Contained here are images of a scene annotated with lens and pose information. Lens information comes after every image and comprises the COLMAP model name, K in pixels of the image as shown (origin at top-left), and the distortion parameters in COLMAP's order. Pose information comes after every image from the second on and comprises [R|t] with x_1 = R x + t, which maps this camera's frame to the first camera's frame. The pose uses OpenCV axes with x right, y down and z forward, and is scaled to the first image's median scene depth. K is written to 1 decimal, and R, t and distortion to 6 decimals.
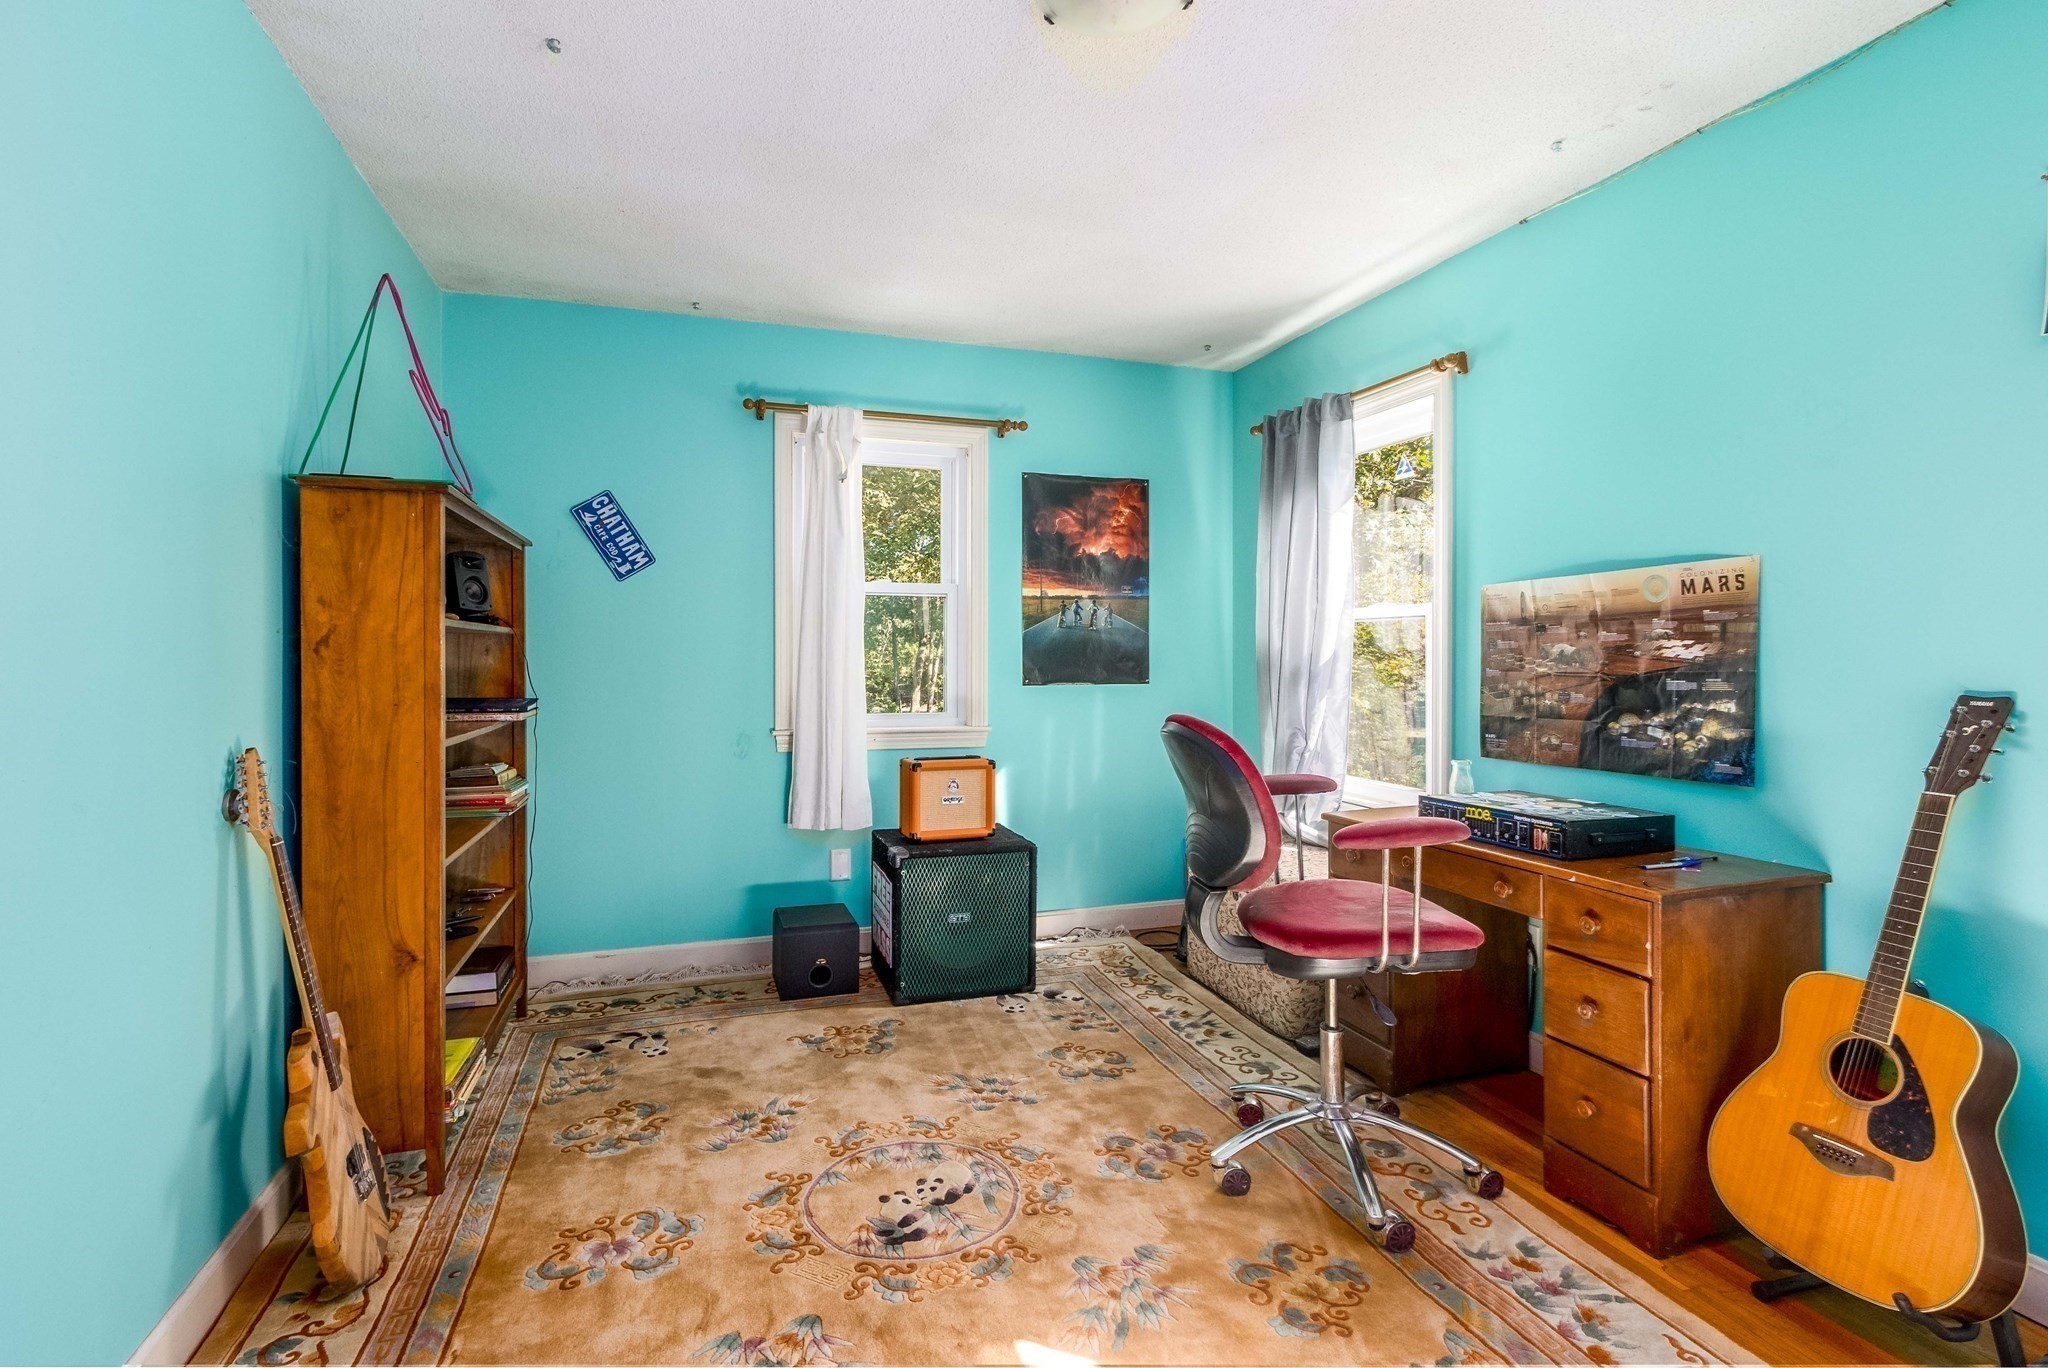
lens RADIAL K [[966.2, 0, 1017.2], [0, 966.2, 673.2], [0, 0, 1]] dist [0.003033, 0.002280]
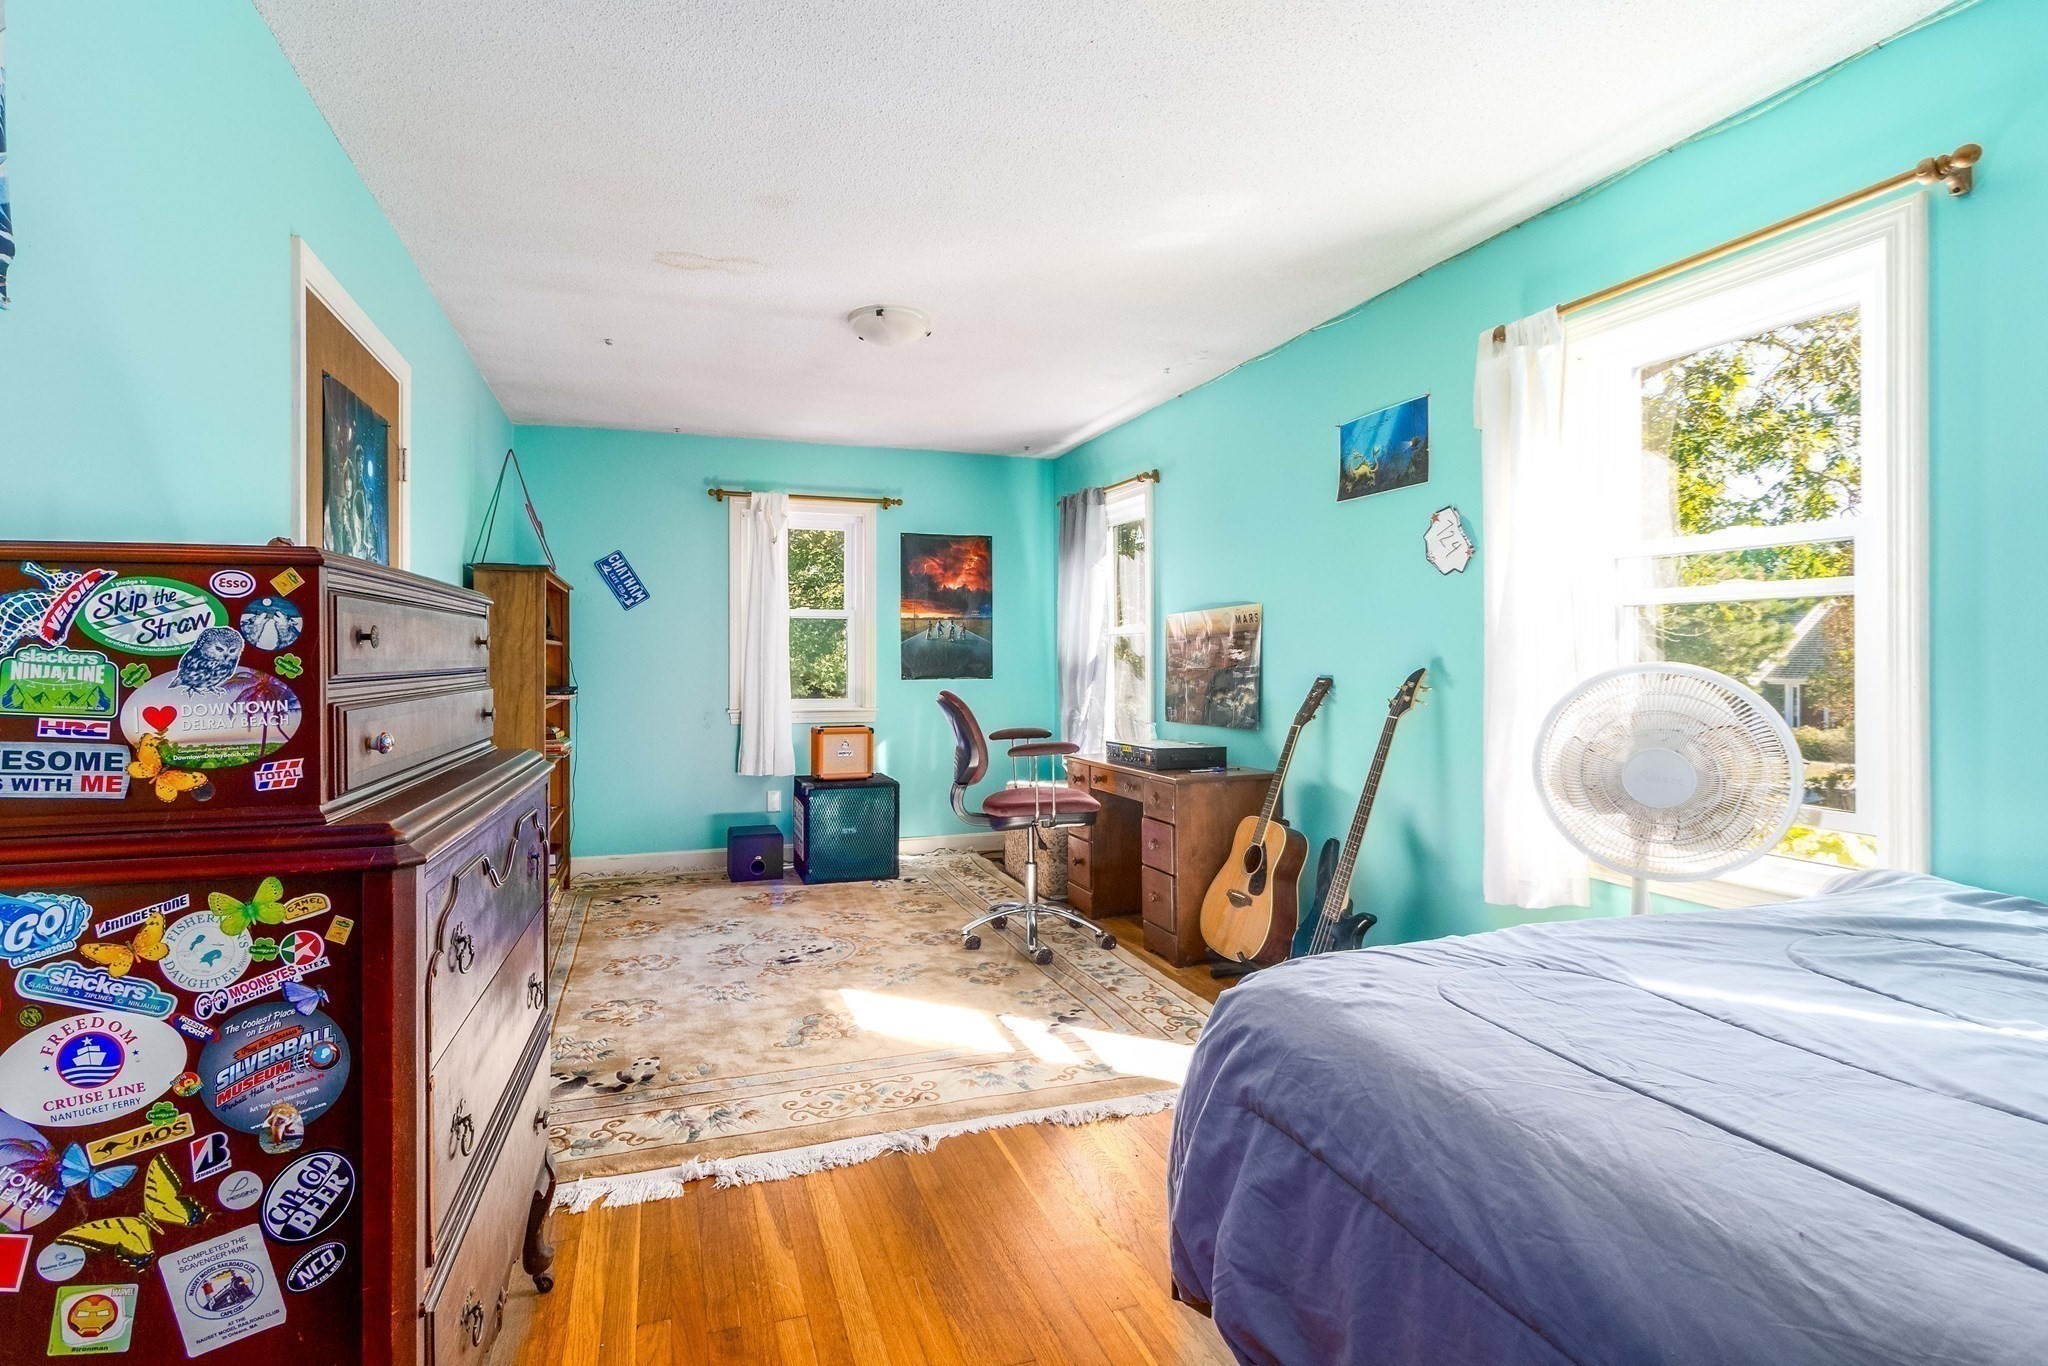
lens RADIAL K [[966.2, 0, 983.6], [0, 966.2, 667.0], [0, 0, 1]] dist [0.003033, 0.002280]
pose [[0.999998, -0.001877, -0.000675, 0.201279], [0.001870, 0.999932, -0.011468, 0.015853], [0.000696, 0.011467, 0.999934, -0.692371]]
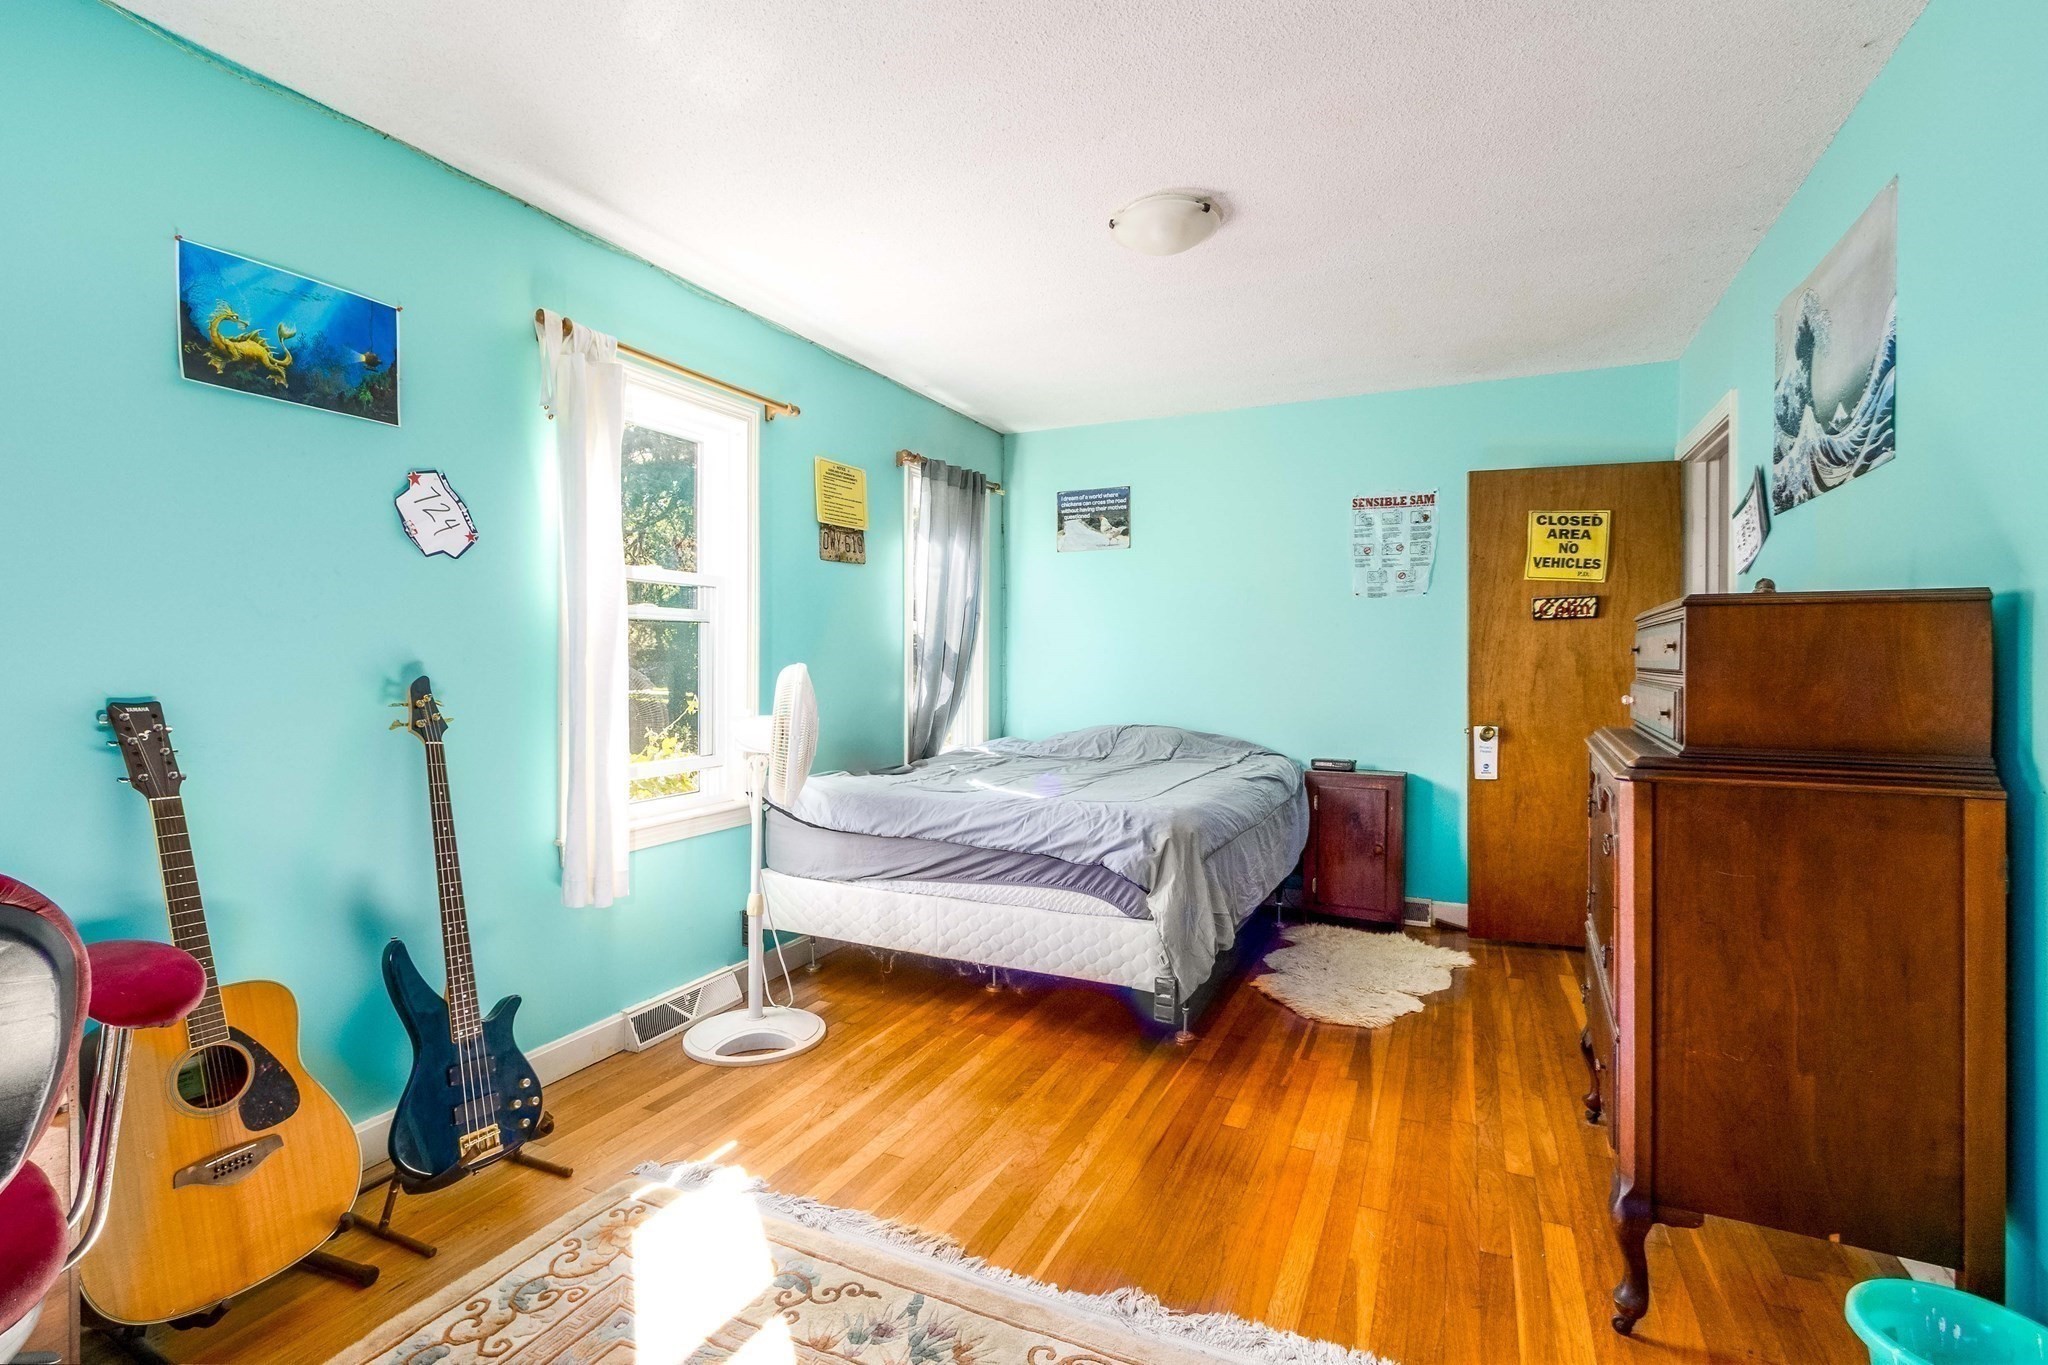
lens RADIAL K [[966.2, 0, 1013.2], [0, 966.2, 662.2], [0, 0, 1]] dist [0.003033, 0.002280]
pose [[-0.713802, -0.003098, 0.700340, -0.275667], [0.013056, 0.999758, 0.017729, -0.017101], [-0.700225, 0.021799, -0.713589, 0.743741]]
